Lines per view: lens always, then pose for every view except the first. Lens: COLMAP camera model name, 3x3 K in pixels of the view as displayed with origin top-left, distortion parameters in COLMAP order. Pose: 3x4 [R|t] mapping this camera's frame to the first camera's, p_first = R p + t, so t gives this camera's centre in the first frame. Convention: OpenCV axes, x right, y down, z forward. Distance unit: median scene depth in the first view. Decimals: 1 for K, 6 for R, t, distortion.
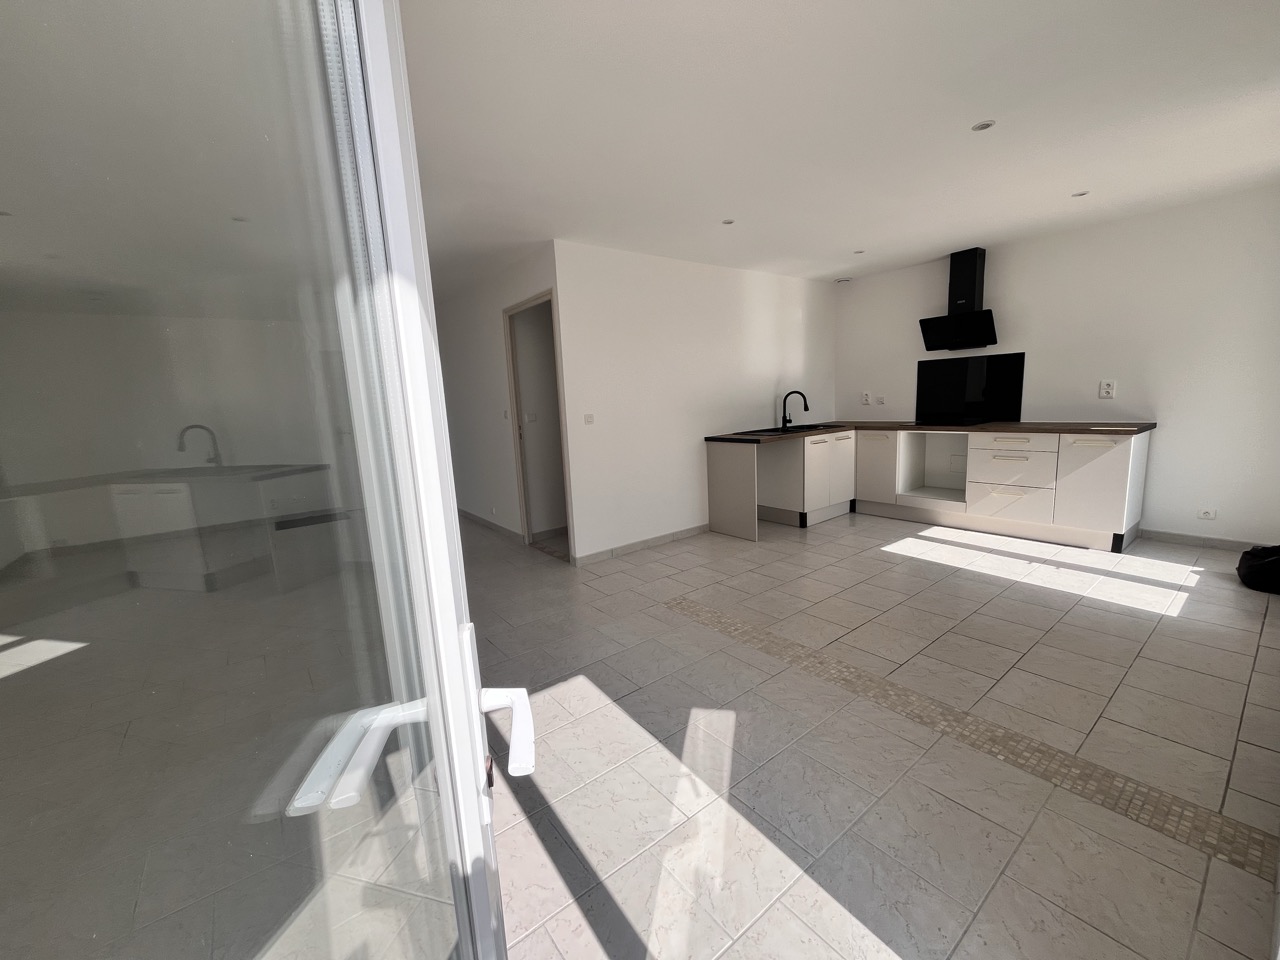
lens RADIAL K [[516.9, 0, 638.2], [0, 516.9, 481.1], [0, 0, 1]] dist [-0.002740, -0.000446]
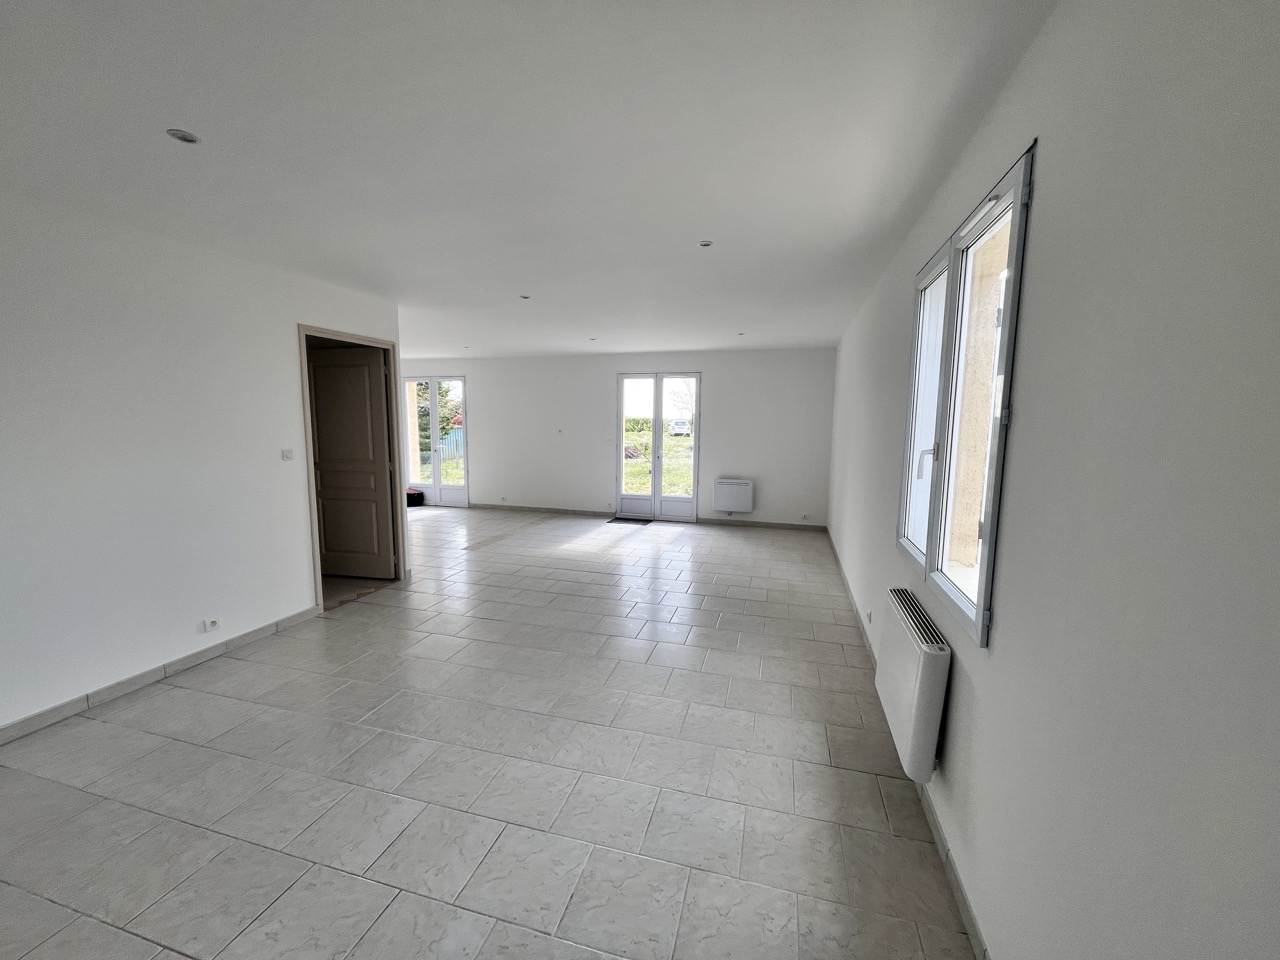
lens RADIAL K [[514.8, 0, 638.6], [0, 514.8, 484.1], [0, 0, 1]] dist [-0.000667, -0.000100]
pose [[-0.600527, -0.050676, 0.797997, -1.232242], [0.148928, 0.973438, 0.173892, -0.151306], [-0.785613, 0.223271, -0.577029, 1.109164]]
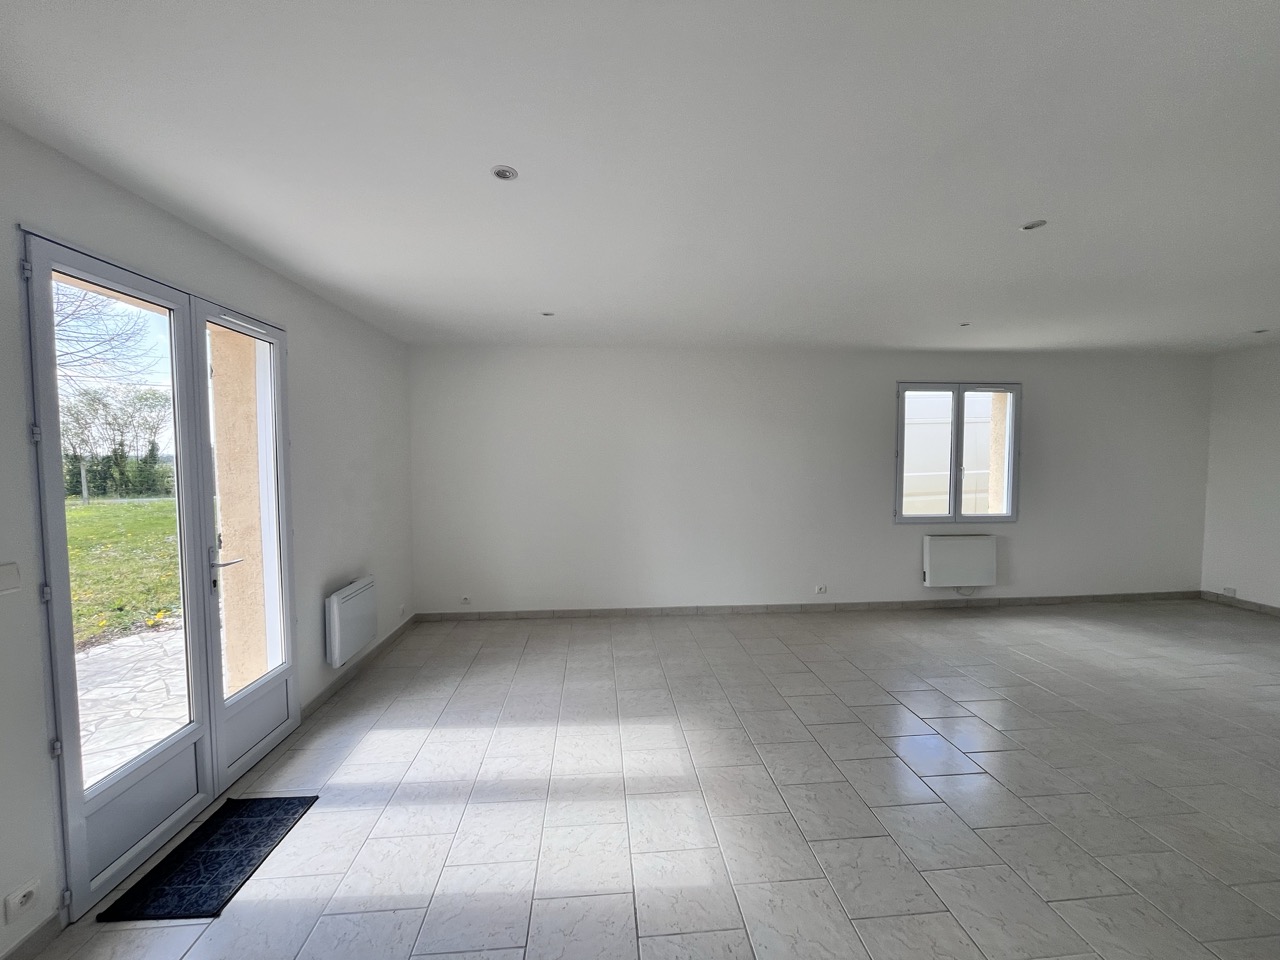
lens RADIAL K [[515.3, 0, 640.6], [0, 515.3, 481.5], [0, 0, 1]] dist [-0.003368, -0.000664]
pose [[-0.538902, 0.099718, -0.836446, 0.265553], [-0.103236, 0.977665, 0.183067, -0.162188], [0.836019, 0.185007, -0.516571, 0.646483]]
